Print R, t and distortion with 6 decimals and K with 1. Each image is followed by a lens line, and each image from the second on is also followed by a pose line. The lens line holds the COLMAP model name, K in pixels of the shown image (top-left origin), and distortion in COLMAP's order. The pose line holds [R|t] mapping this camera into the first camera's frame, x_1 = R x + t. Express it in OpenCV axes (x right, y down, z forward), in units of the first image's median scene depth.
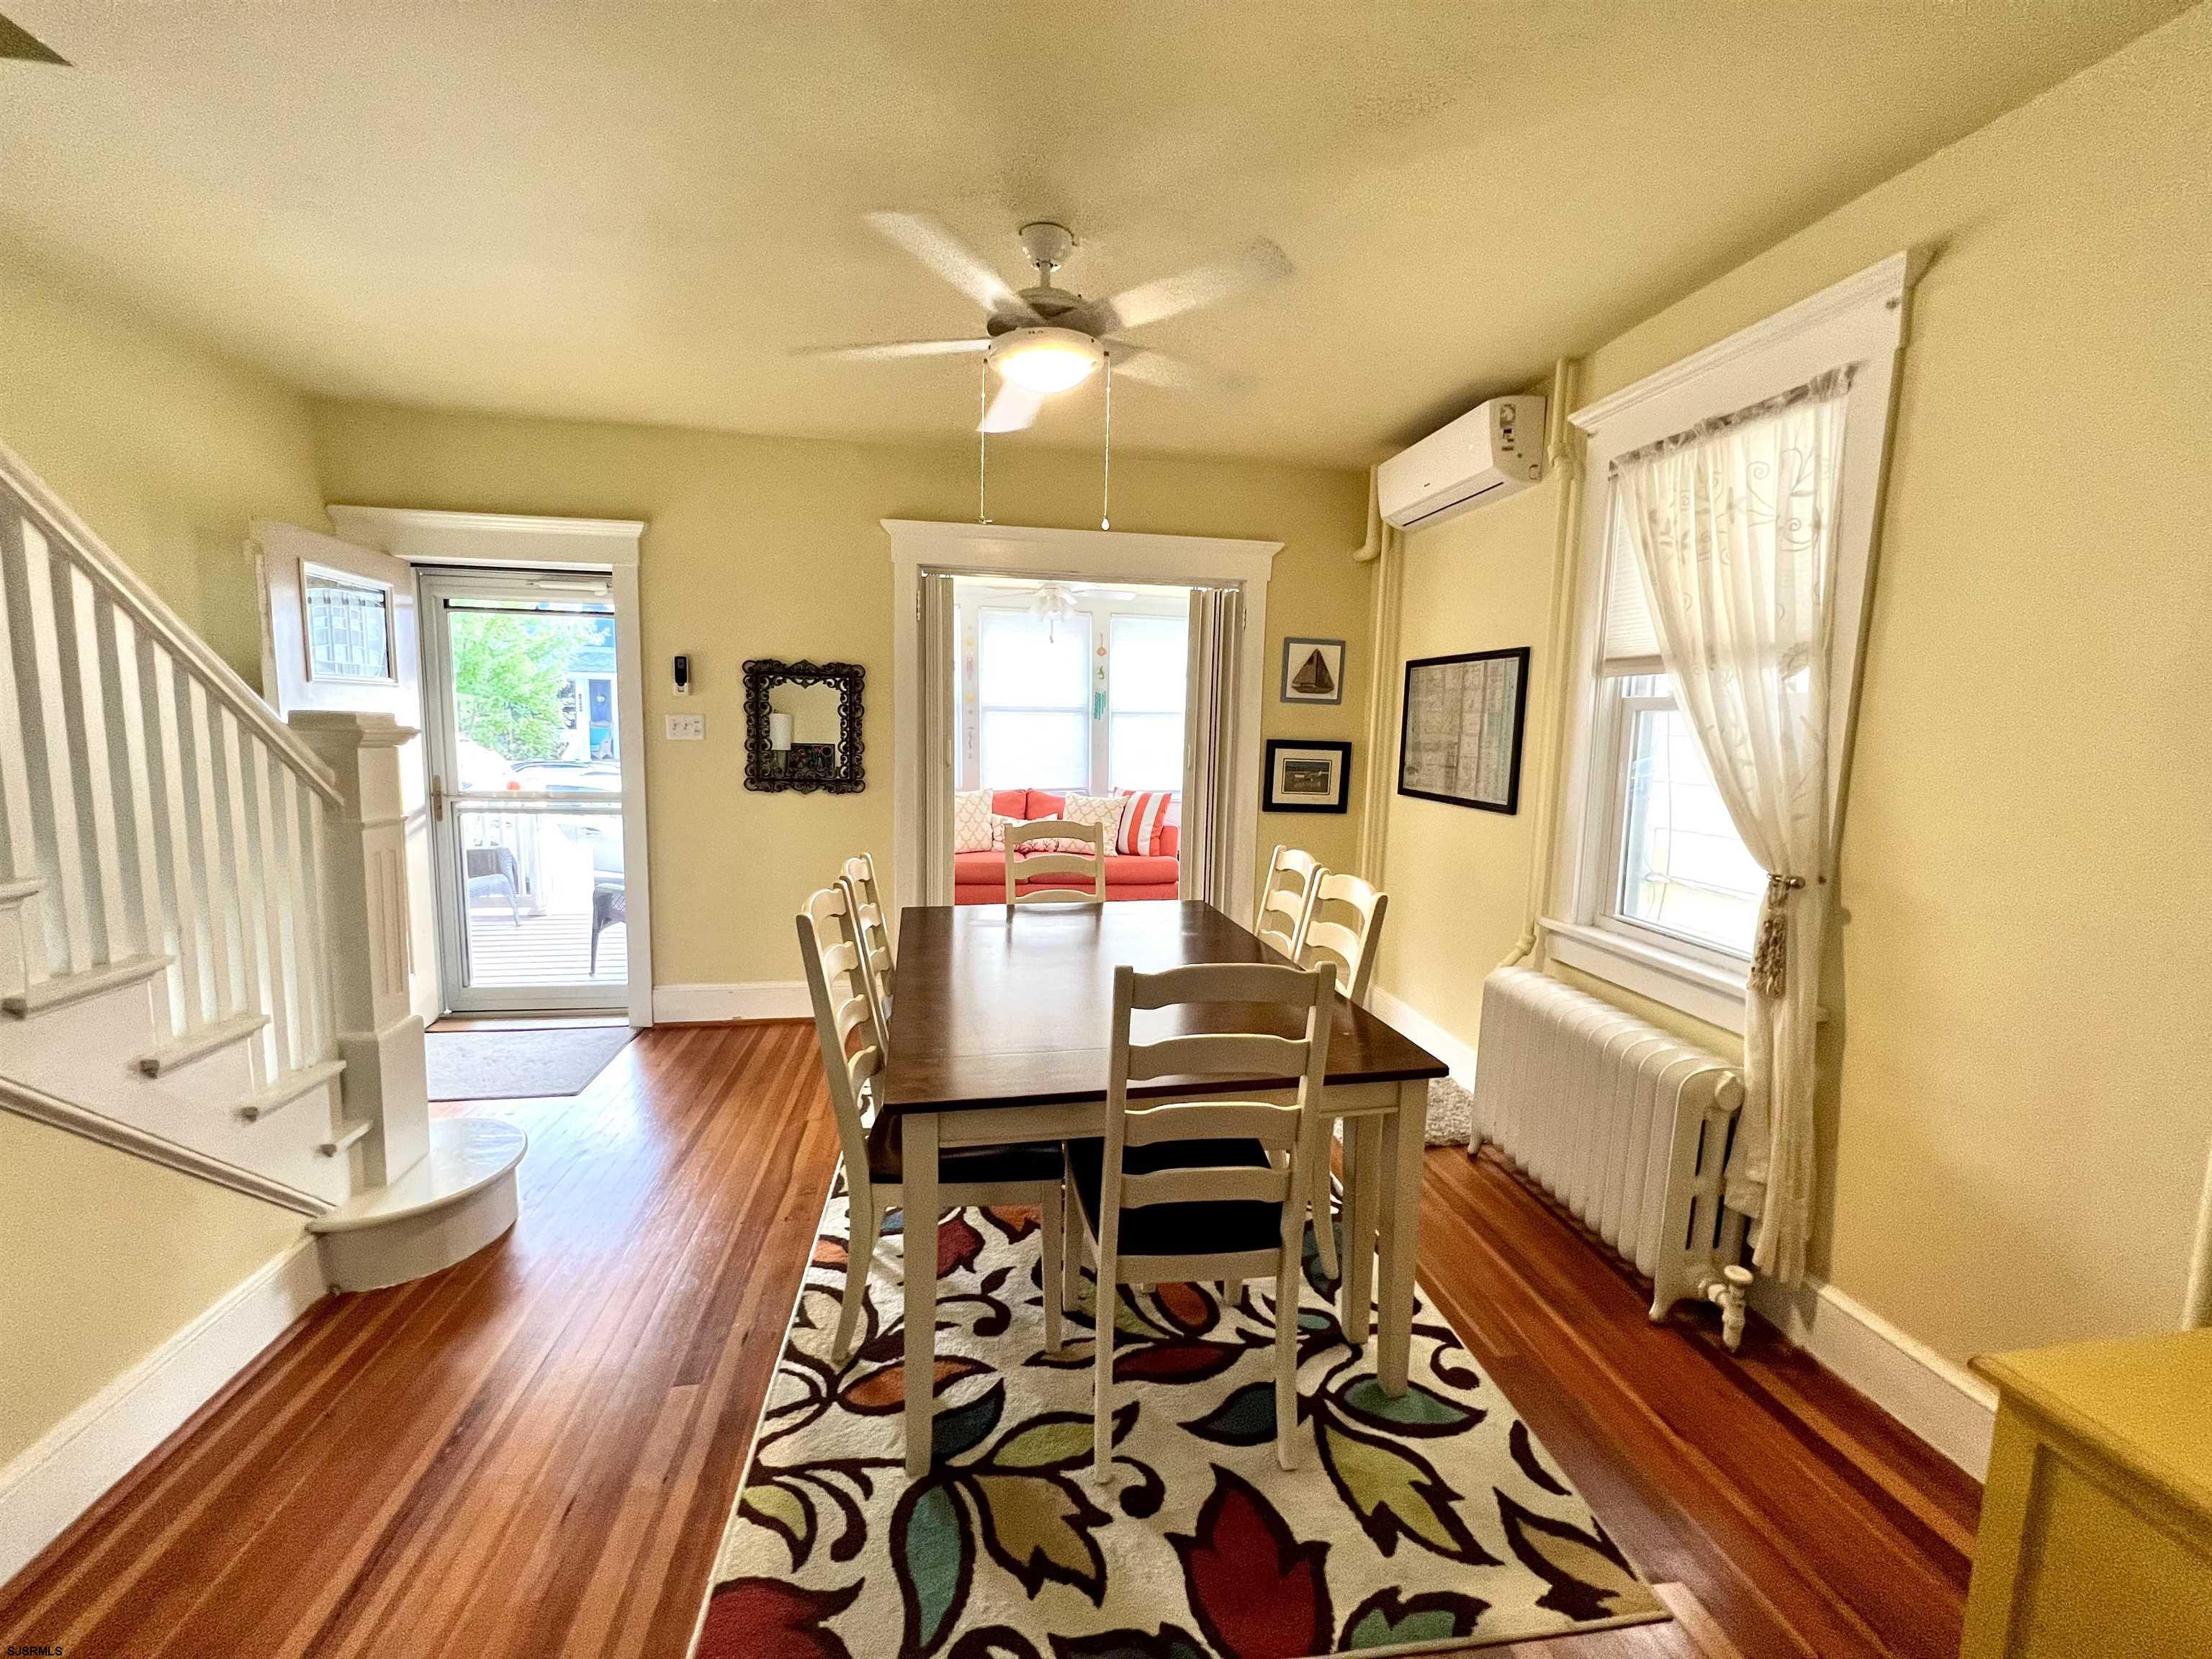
lens RADIAL K [[892.8, 0, 1093.9], [0, 892.8, 824.7], [0, 0, 1]] dist [-0.000787, -0.000082]
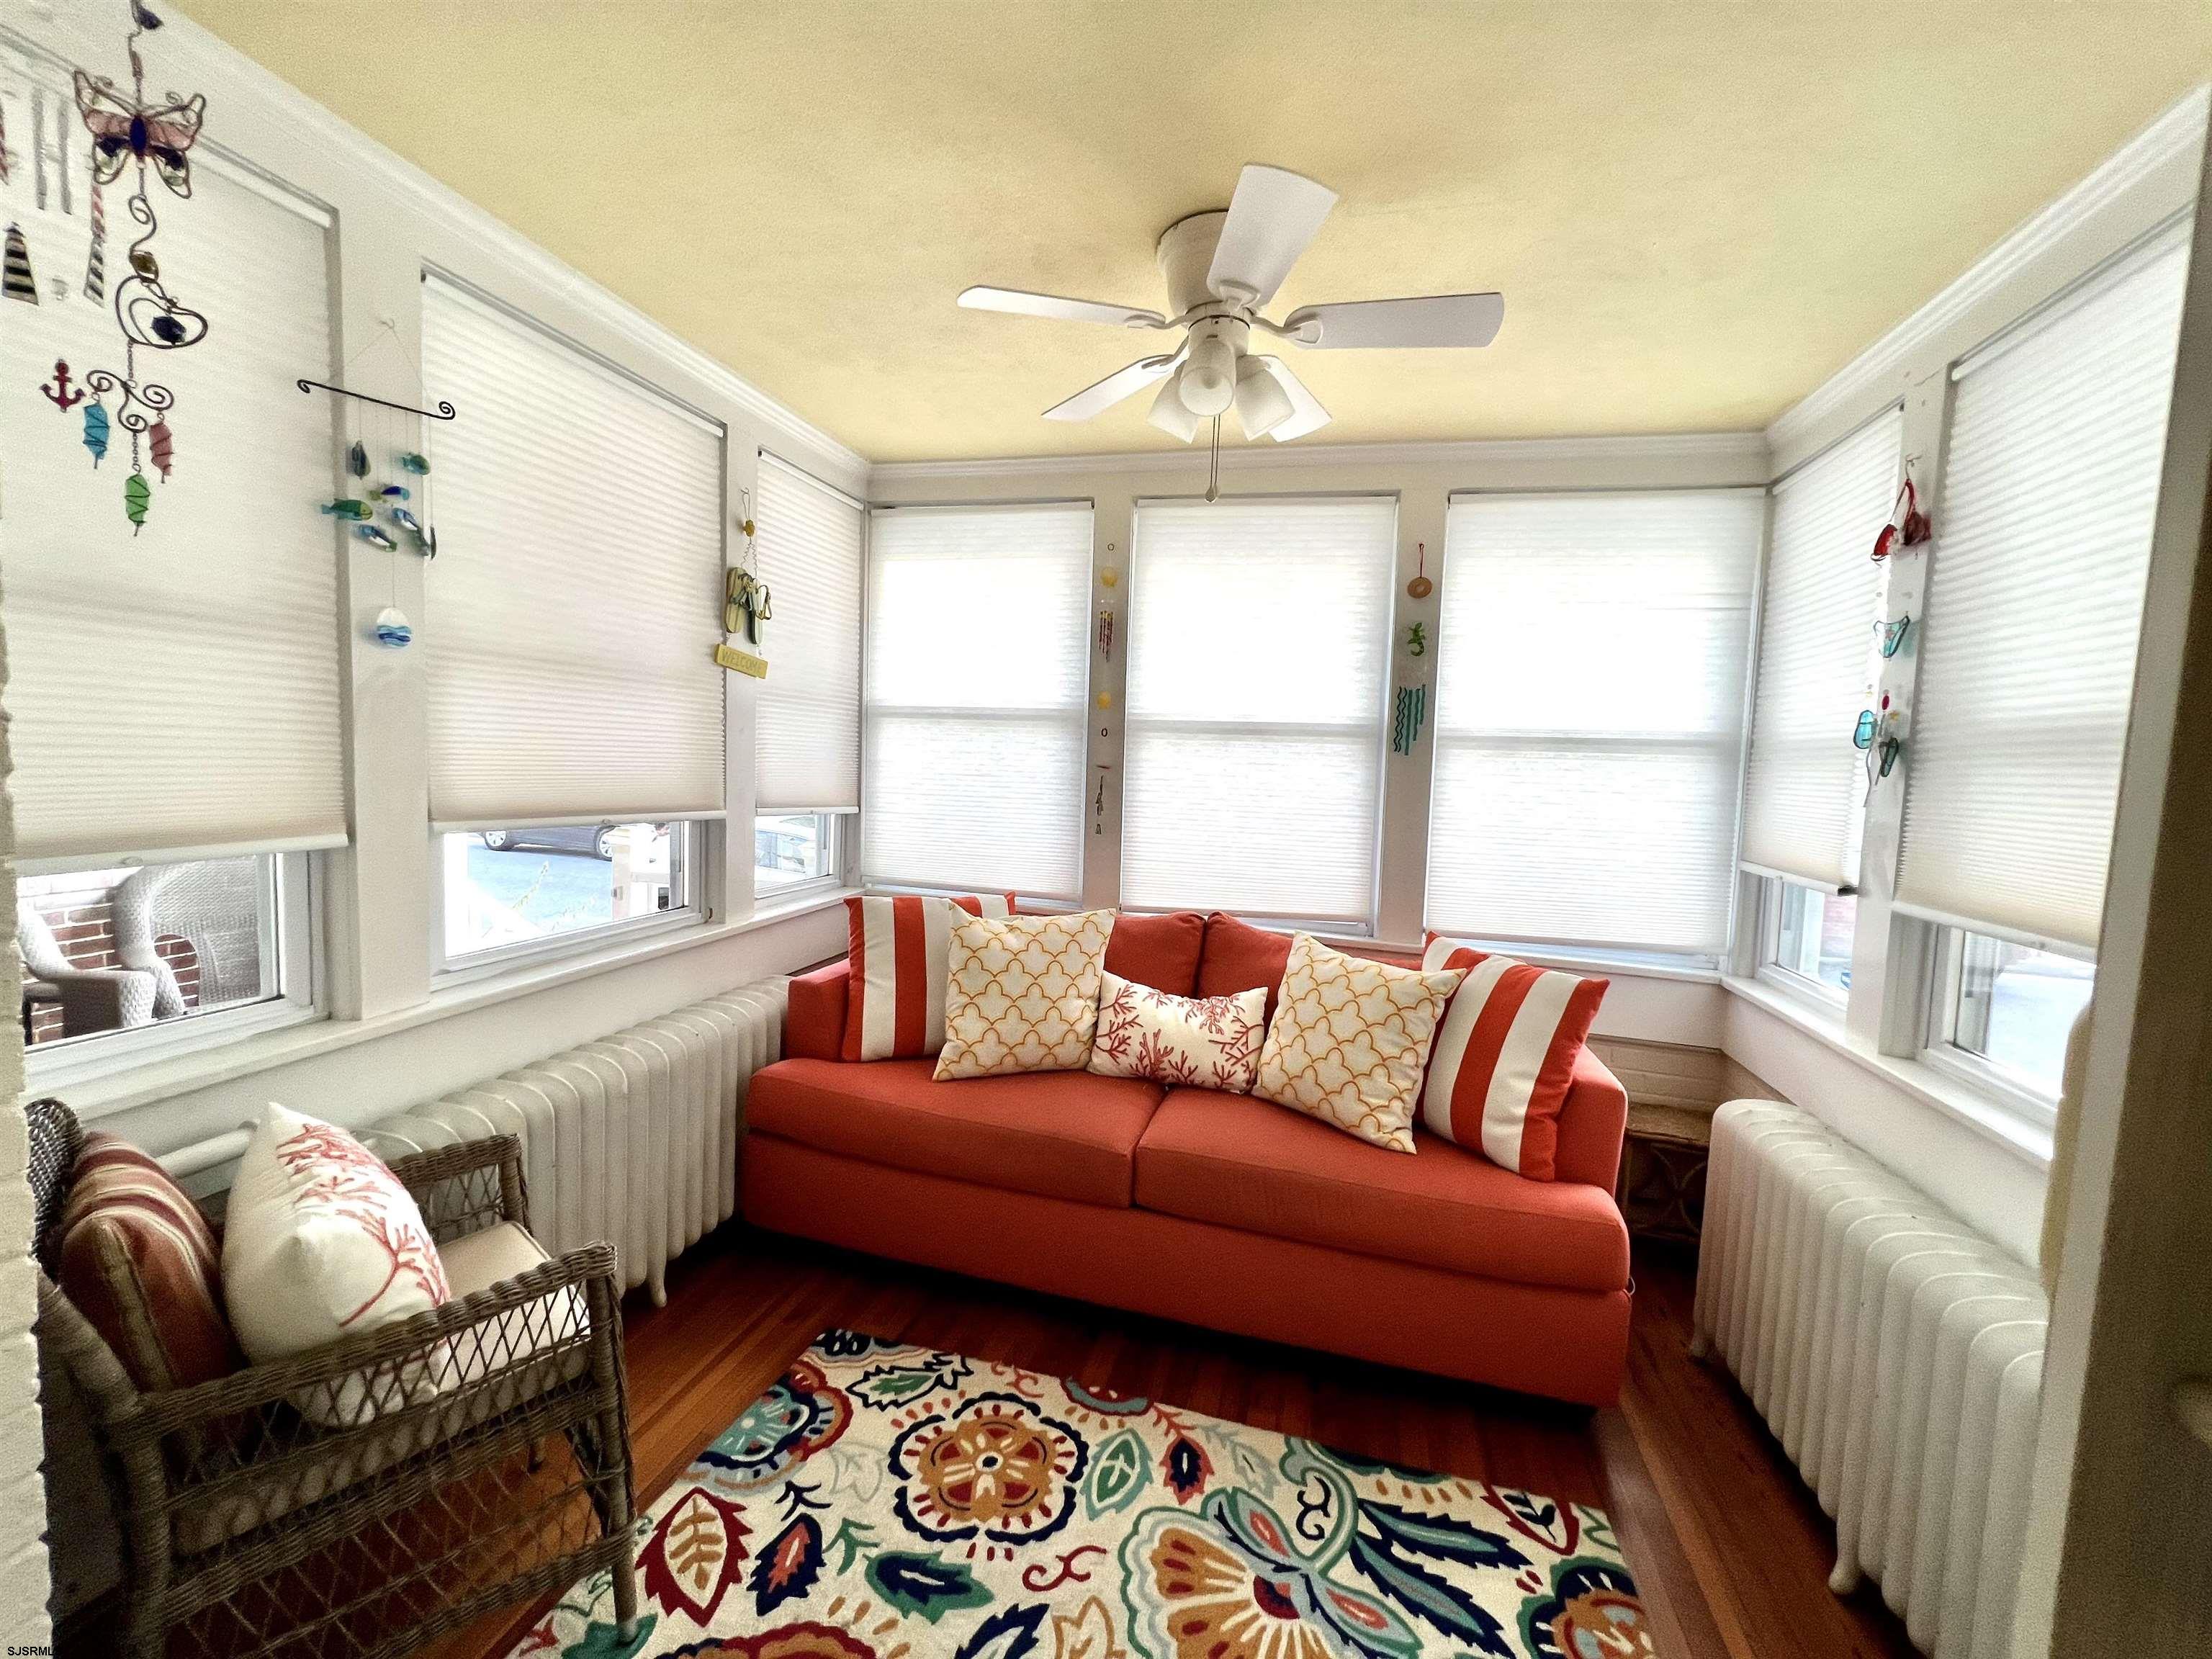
lens RADIAL K [[892.8, 0, 1093.9], [0, 892.8, 824.7], [0, 0, 1]] dist [-0.000787, -0.000082]
pose [[0.915767, 0.047872, -0.398848, 0.043270], [-0.069335, 0.996809, -0.039553, -0.065259], [0.395682, 0.063875, 0.916164, 0.626396]]
